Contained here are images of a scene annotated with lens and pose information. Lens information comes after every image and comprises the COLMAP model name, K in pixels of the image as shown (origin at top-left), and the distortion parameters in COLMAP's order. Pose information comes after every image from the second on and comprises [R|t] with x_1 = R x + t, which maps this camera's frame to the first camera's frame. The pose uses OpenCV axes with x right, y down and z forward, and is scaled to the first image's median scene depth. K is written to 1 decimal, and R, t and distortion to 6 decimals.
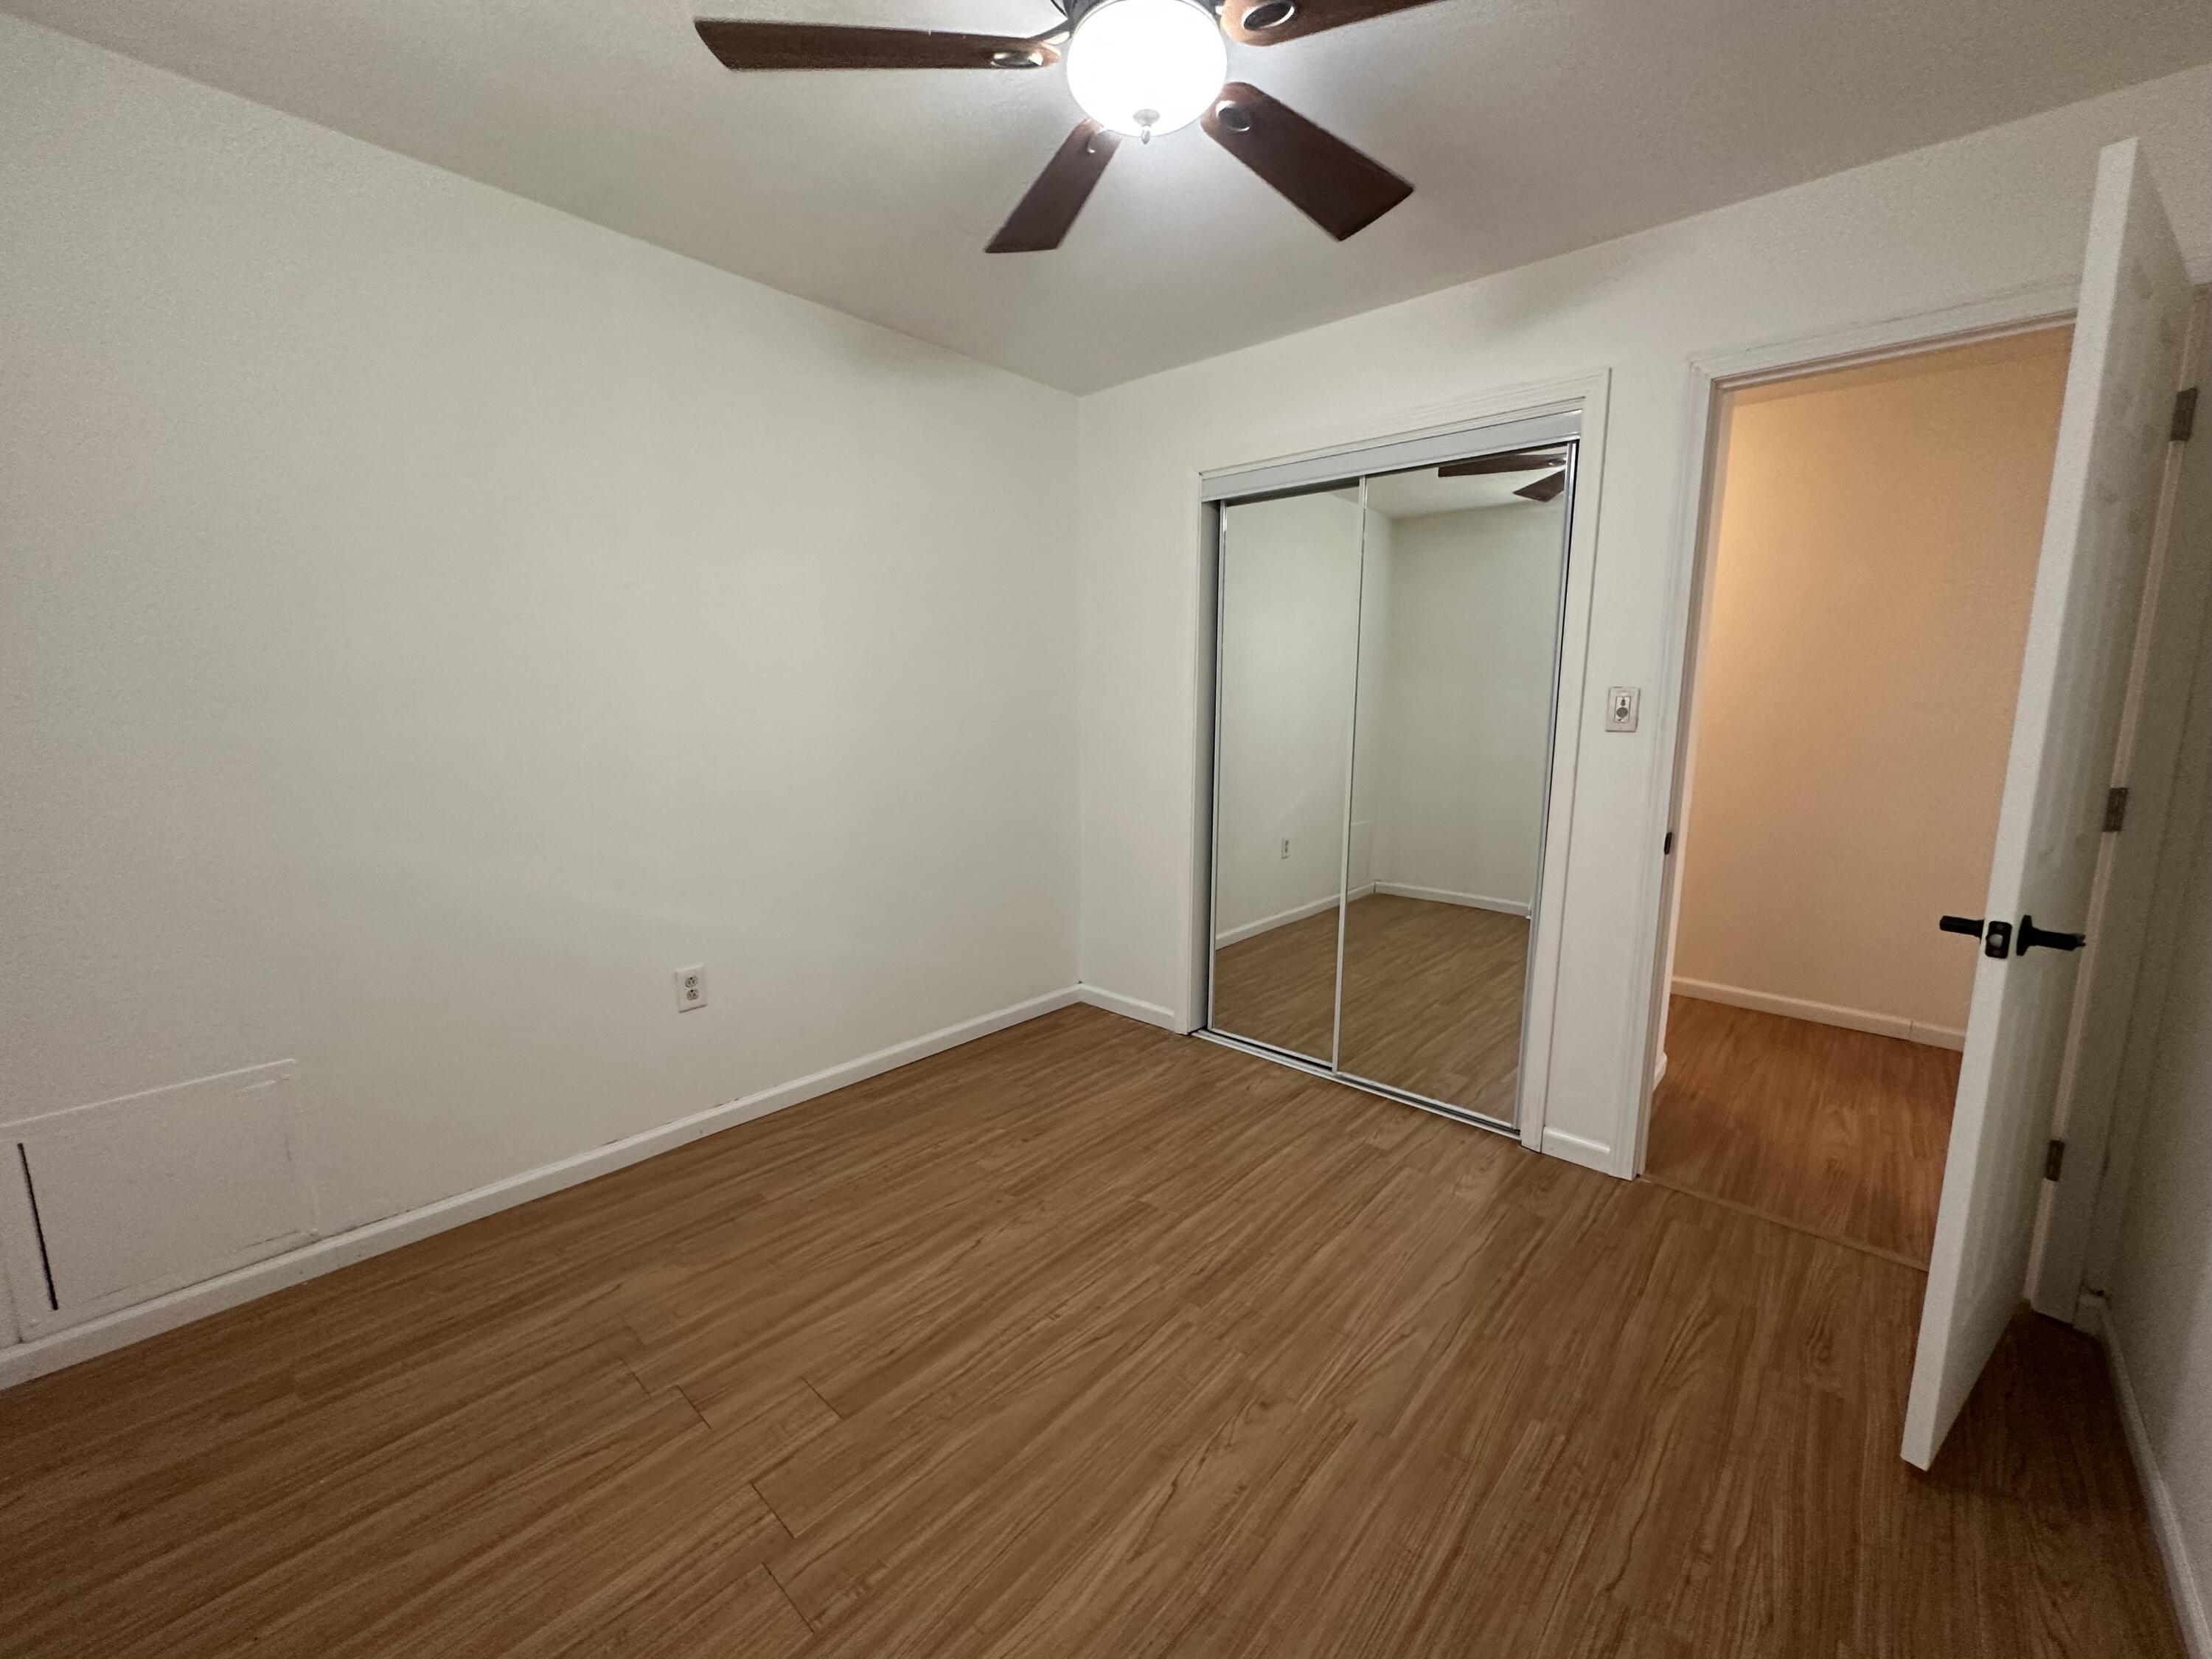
lens RADIAL K [[888.4, 0, 1103.0], [0, 888.4, 835.8], [0, 0, 1]] dist [-0.004312, 0.000287]
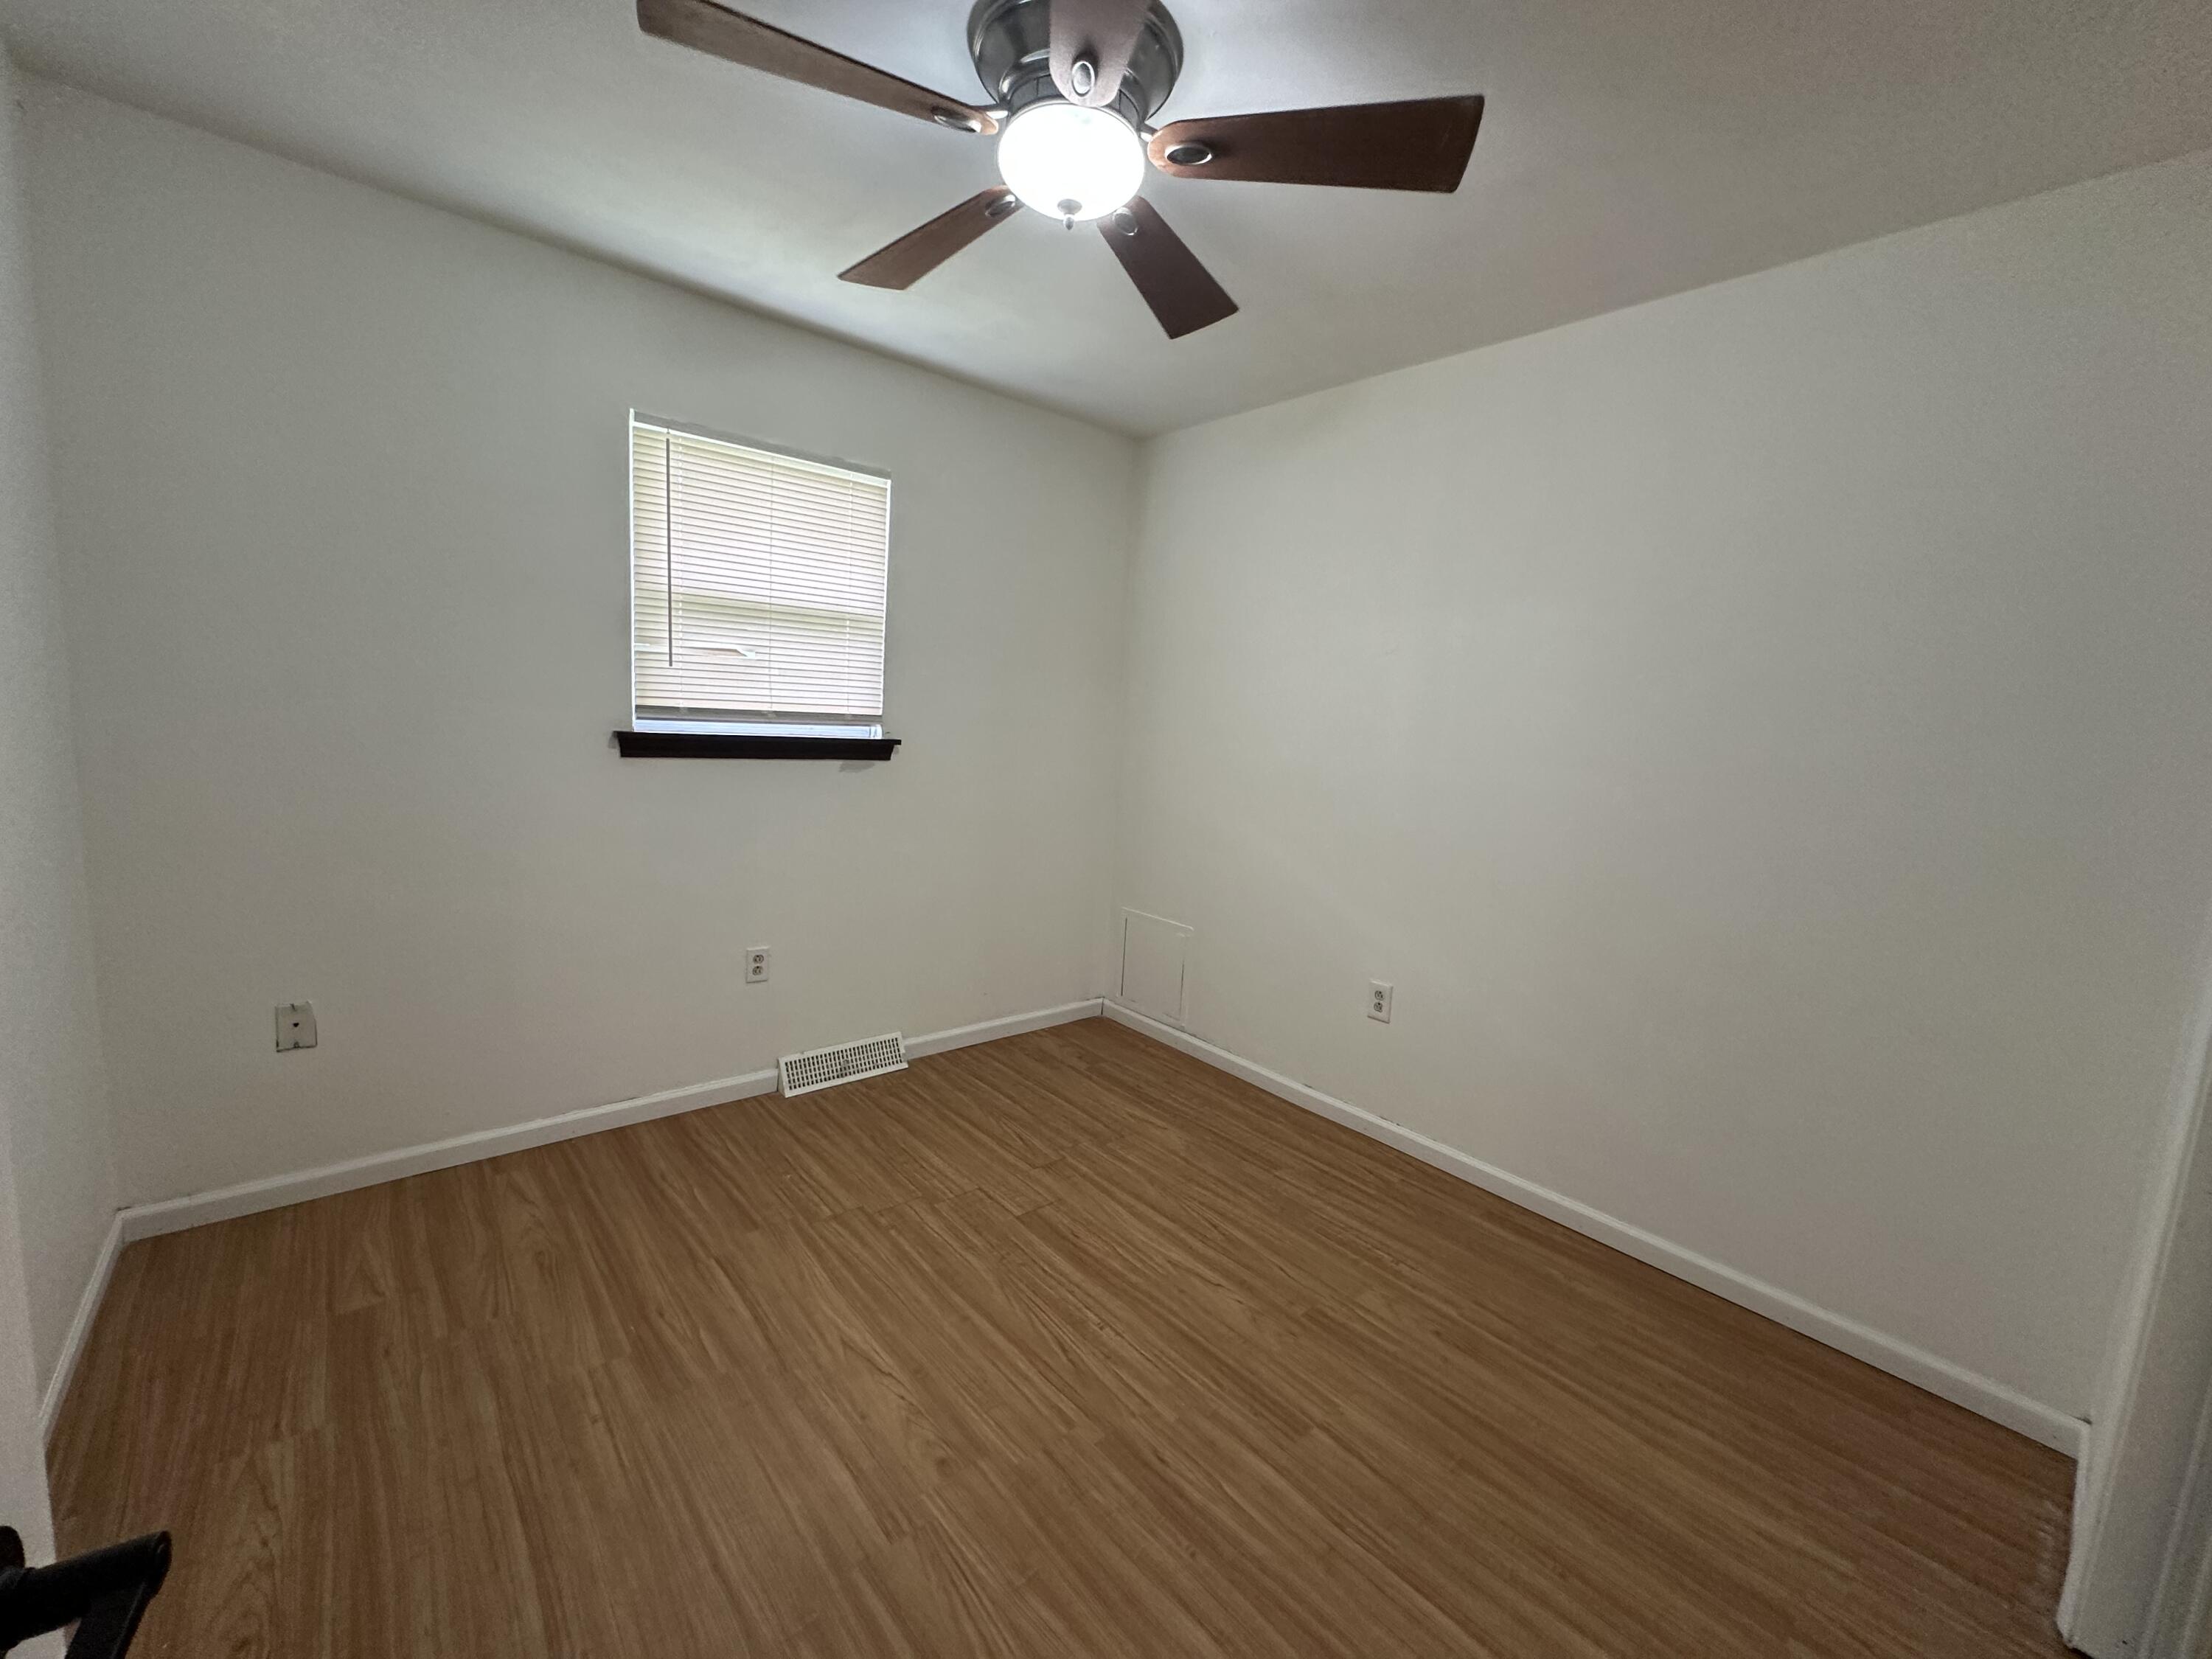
lens RADIAL K [[882.5, 0, 1106.5], [0, 882.5, 826.7], [0, 0, 1]] dist [-0.001765, 0.000199]
pose [[-0.123932, 0.114187, -0.985699, 0.908654], [-0.215471, 0.966558, 0.139061, -0.171382], [0.968614, 0.229624, -0.095183, 0.983014]]
